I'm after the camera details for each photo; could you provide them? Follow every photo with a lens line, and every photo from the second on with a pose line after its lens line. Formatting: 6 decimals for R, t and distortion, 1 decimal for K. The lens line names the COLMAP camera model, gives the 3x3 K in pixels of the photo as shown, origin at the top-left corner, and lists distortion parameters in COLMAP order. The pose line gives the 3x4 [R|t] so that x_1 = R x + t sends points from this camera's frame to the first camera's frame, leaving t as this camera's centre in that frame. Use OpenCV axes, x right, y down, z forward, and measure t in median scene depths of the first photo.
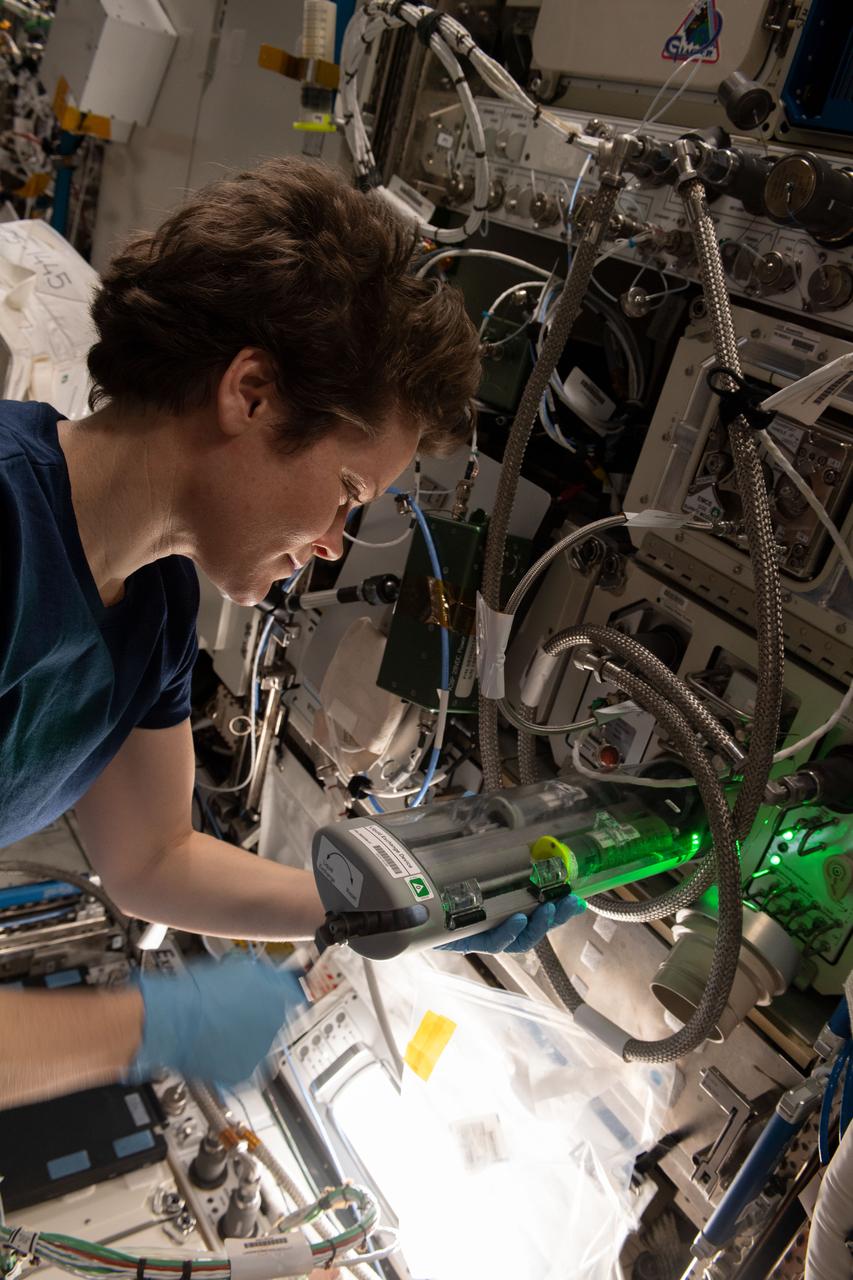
lens RADIAL K [[991.9, 0, 426.5], [0, 991.9, 640.0], [0, 0, 1]] dist [-0.071412, -0.001651]
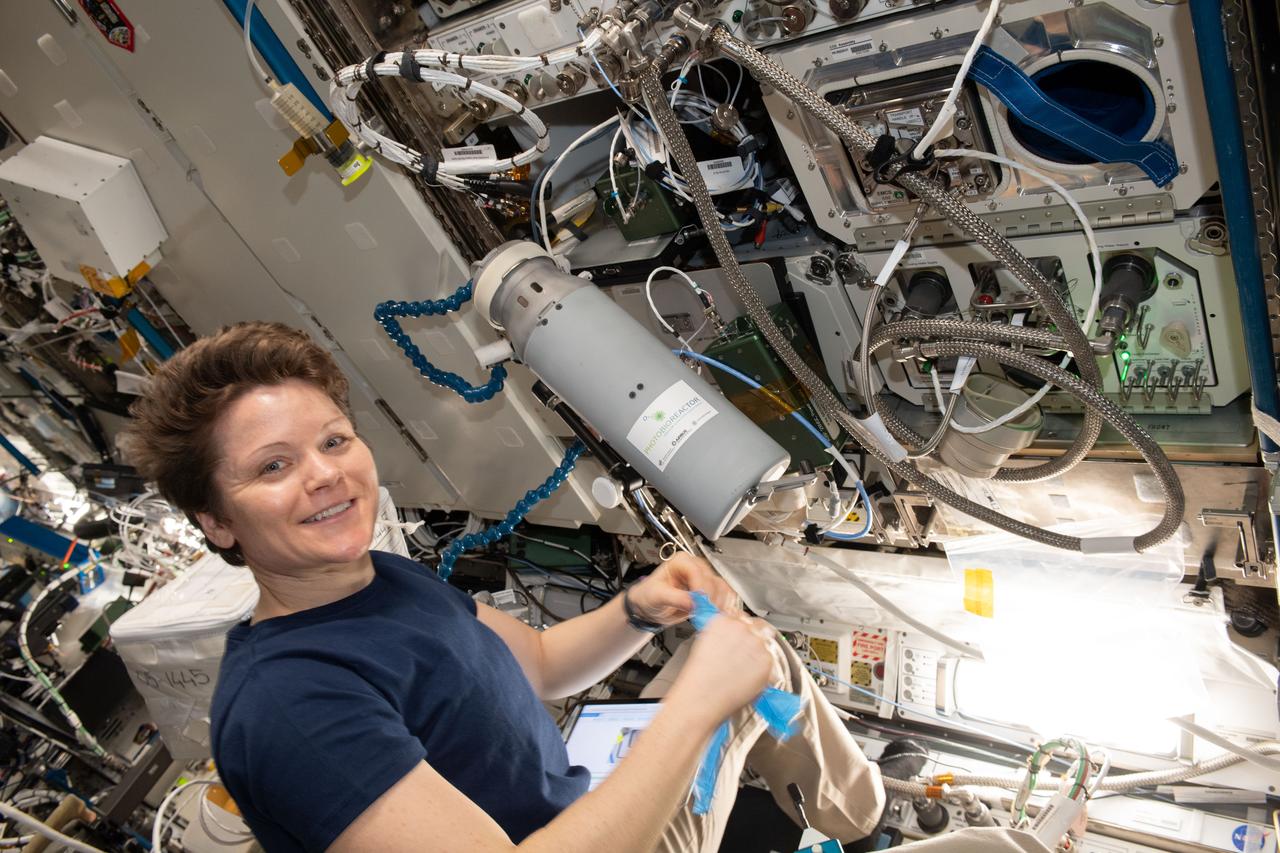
lens RADIAL K [[991.9, 0, 640.0], [0, 991.9, 426.5], [0, 0, 1]] dist [-0.071412, -0.001651]
pose [[0.680241, -0.729806, -0.068230, -0.035477], [0.730750, 0.667951, 0.140876, -0.278464], [-0.057238, -0.145689, 0.987673, -0.161882]]
